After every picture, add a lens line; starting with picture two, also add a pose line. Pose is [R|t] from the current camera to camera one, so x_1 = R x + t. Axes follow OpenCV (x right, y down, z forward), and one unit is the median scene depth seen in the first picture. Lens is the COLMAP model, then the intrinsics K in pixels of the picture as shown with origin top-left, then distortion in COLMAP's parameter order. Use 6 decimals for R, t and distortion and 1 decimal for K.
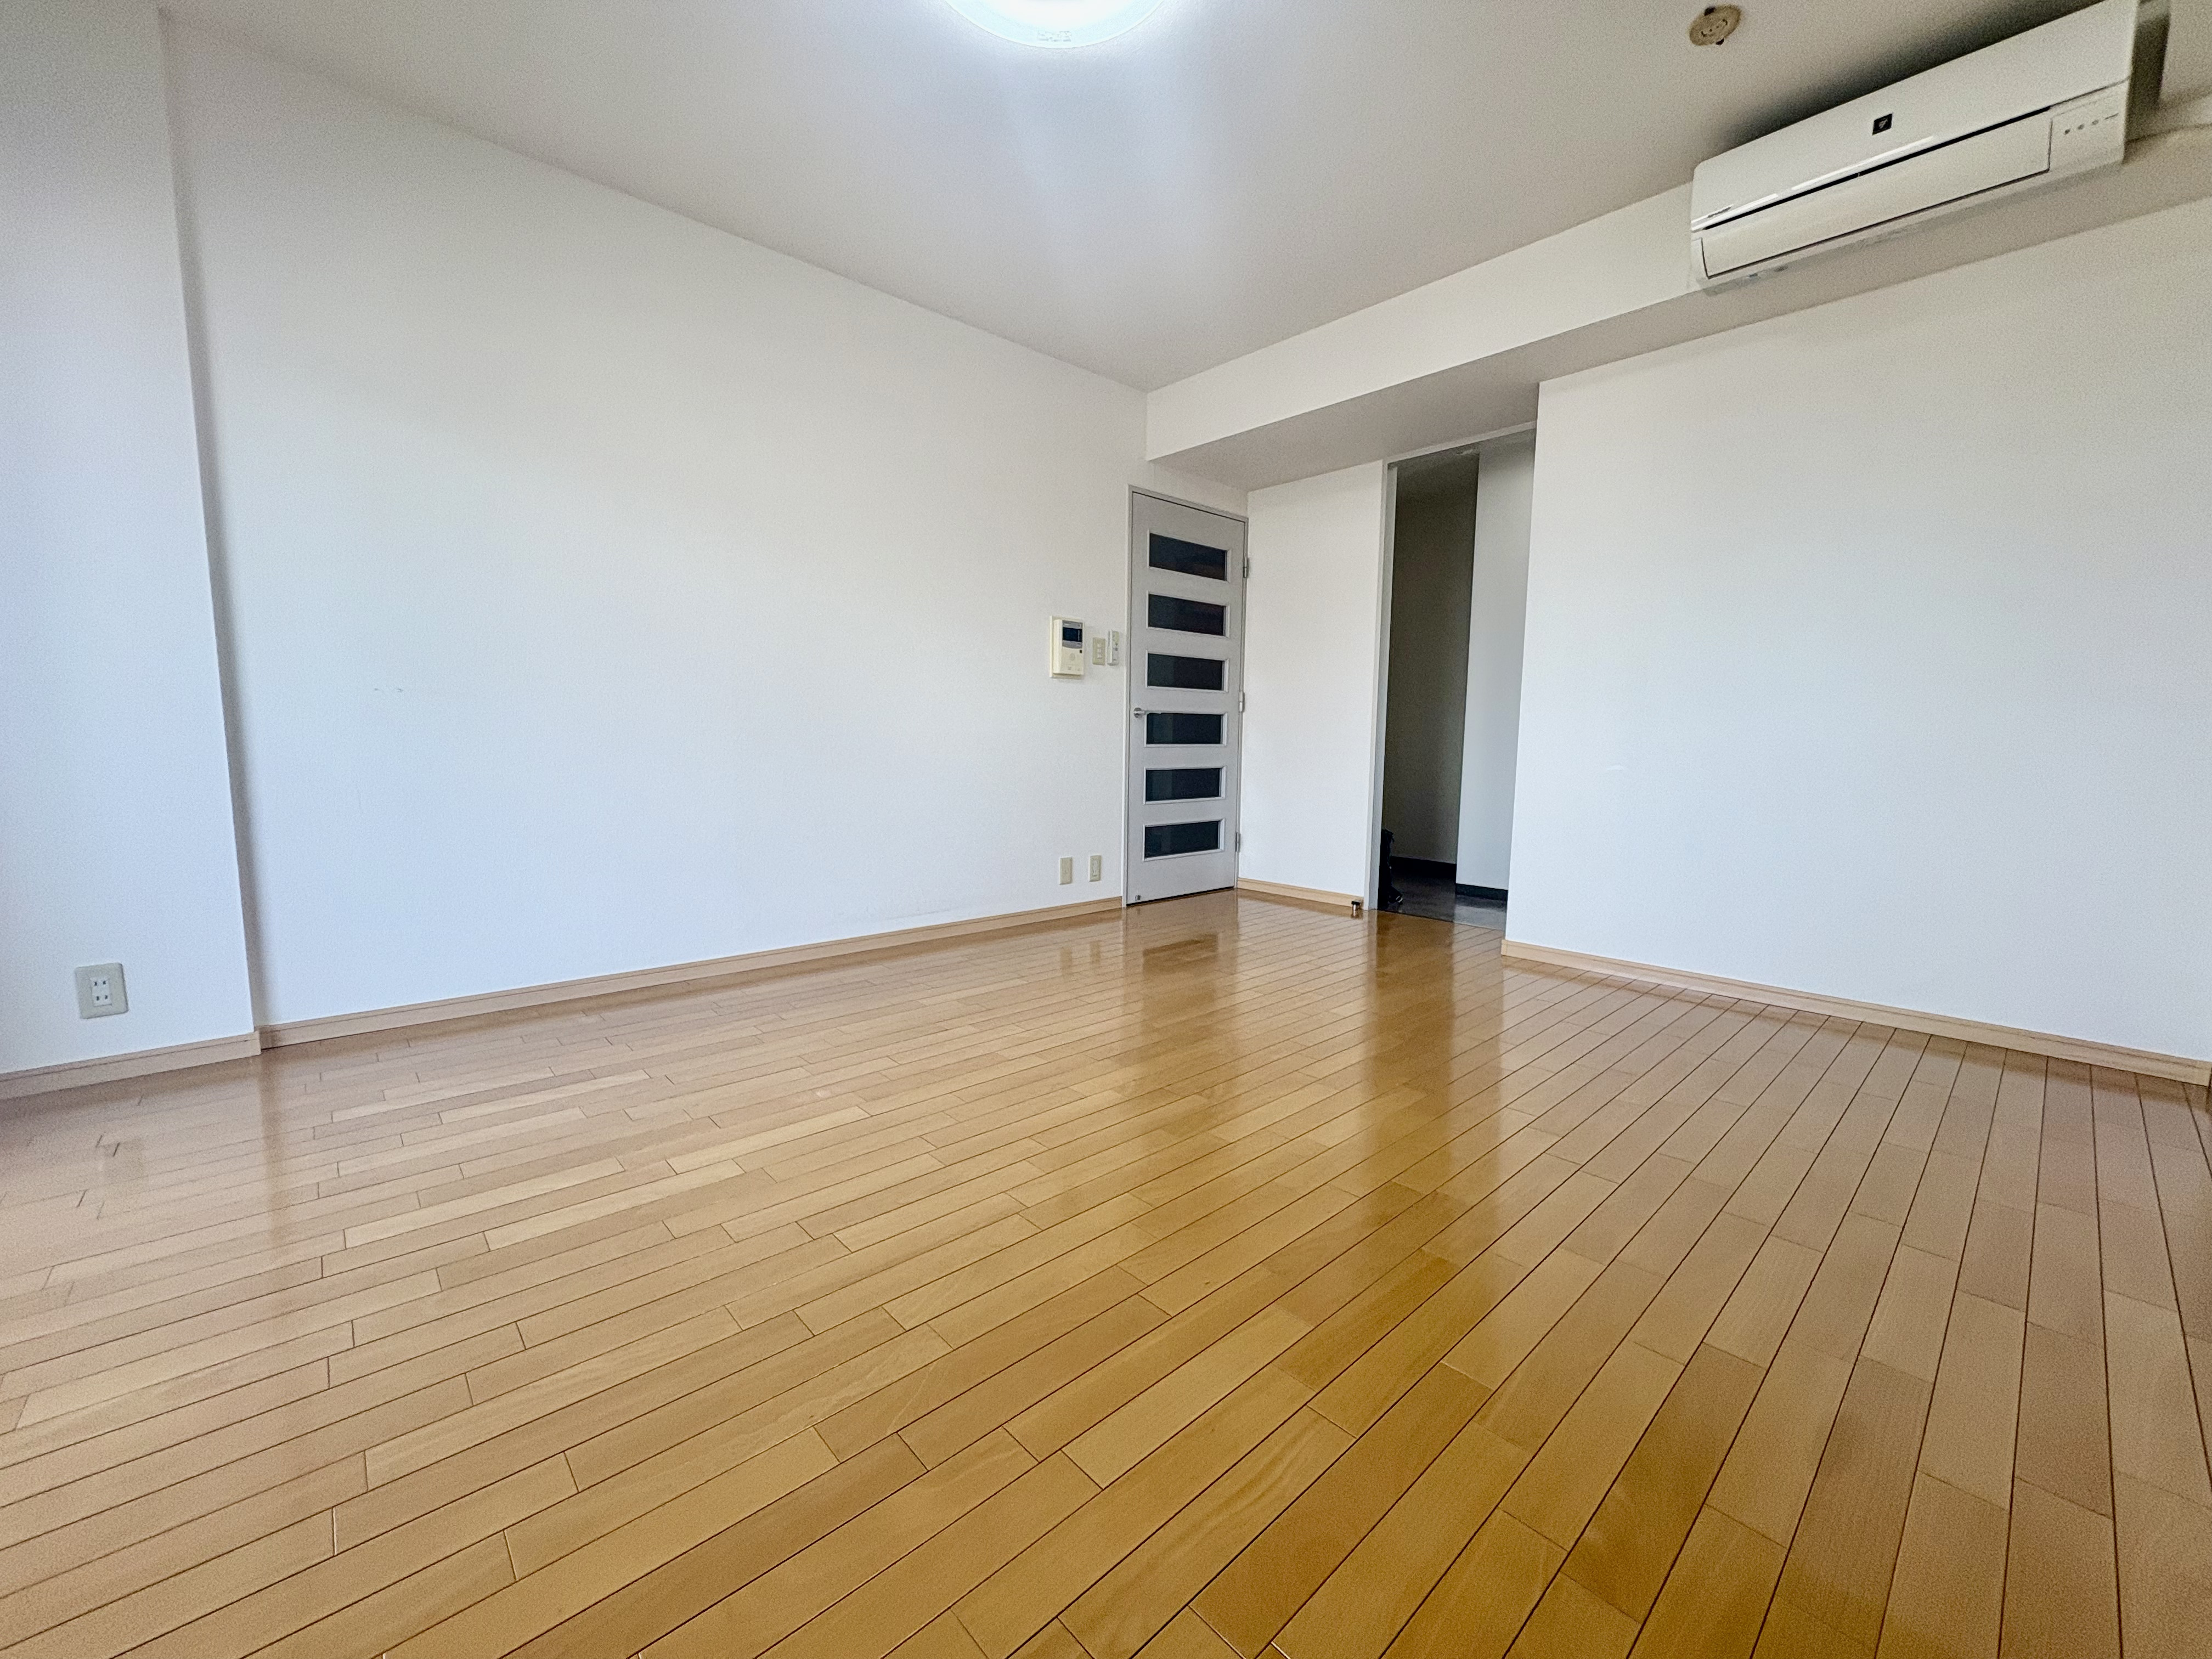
lens RADIAL K [[885.0, 0, 1112.5], [0, 885.0, 831.3], [0, 0, 1]] dist [-0.000551, 0.000708]
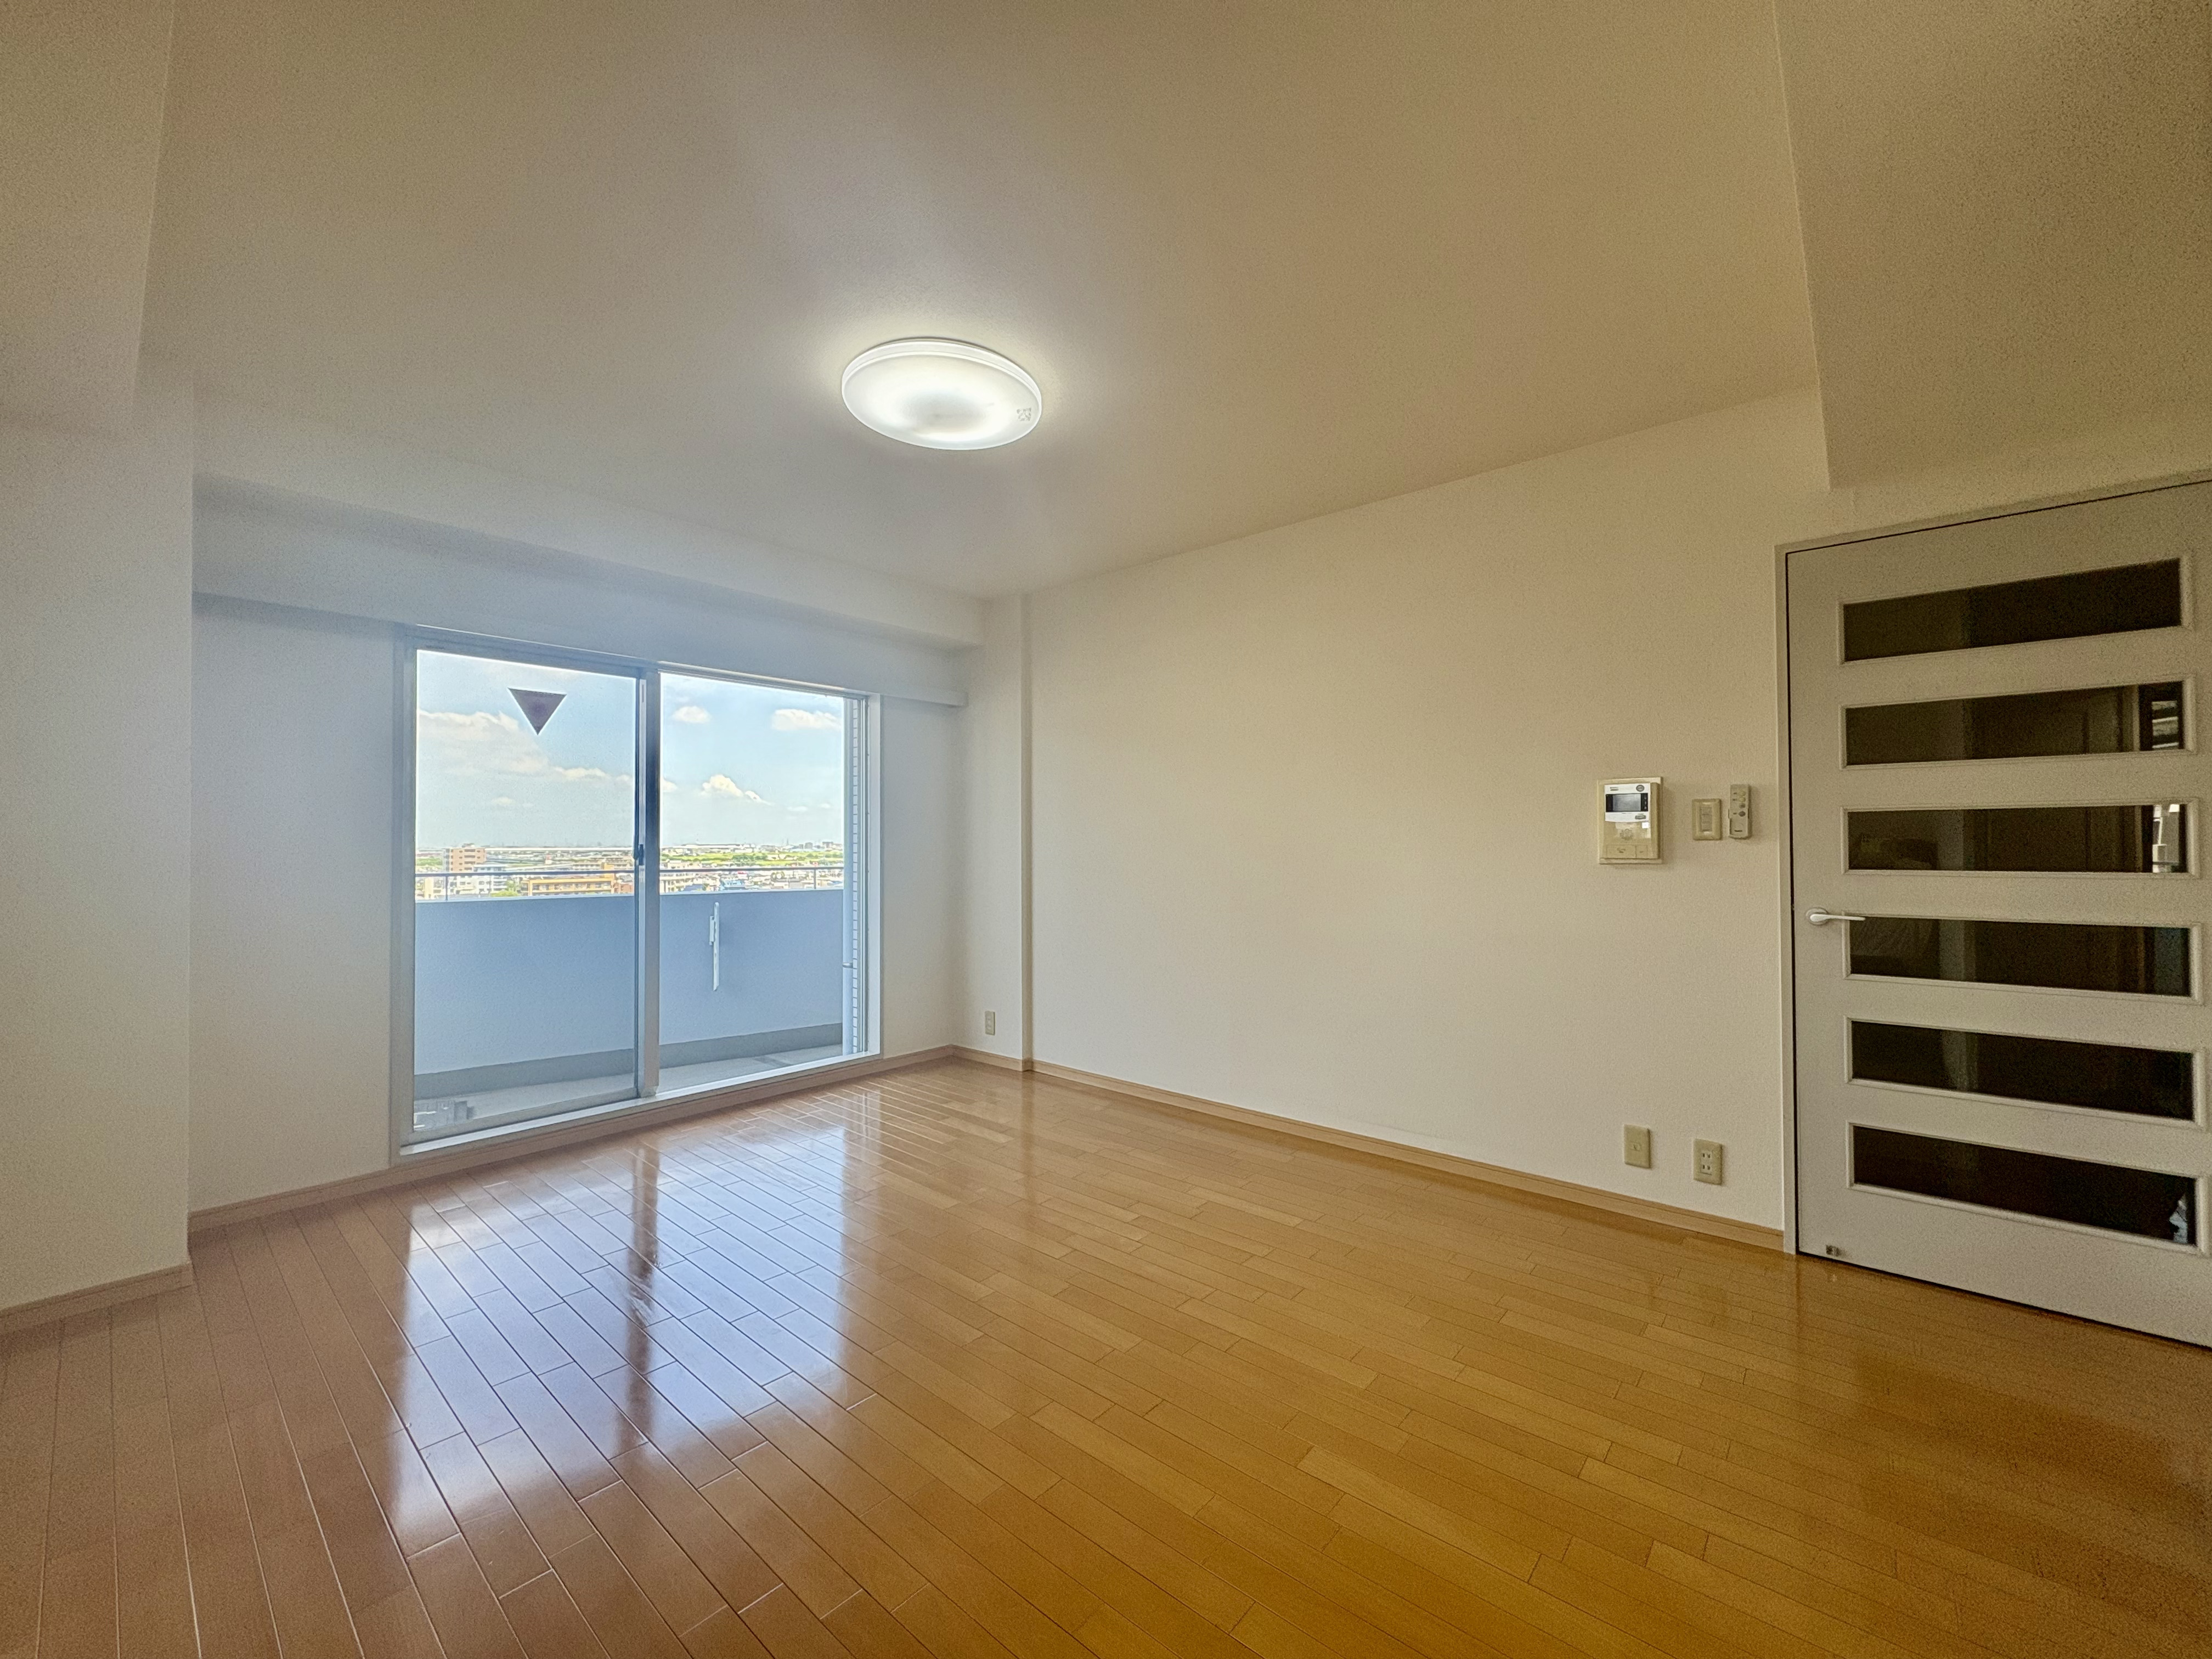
lens RADIAL K [[885.0, 0, 1112.1], [0, 885.0, 838.9], [0, 0, 1]] dist [-0.000551, 0.000708]
pose [[0.117629, -0.020263, -0.992851, 0.556484], [-0.107949, 0.993606, -0.033068, -0.119011], [0.987173, 0.111067, 0.114689, 0.489675]]
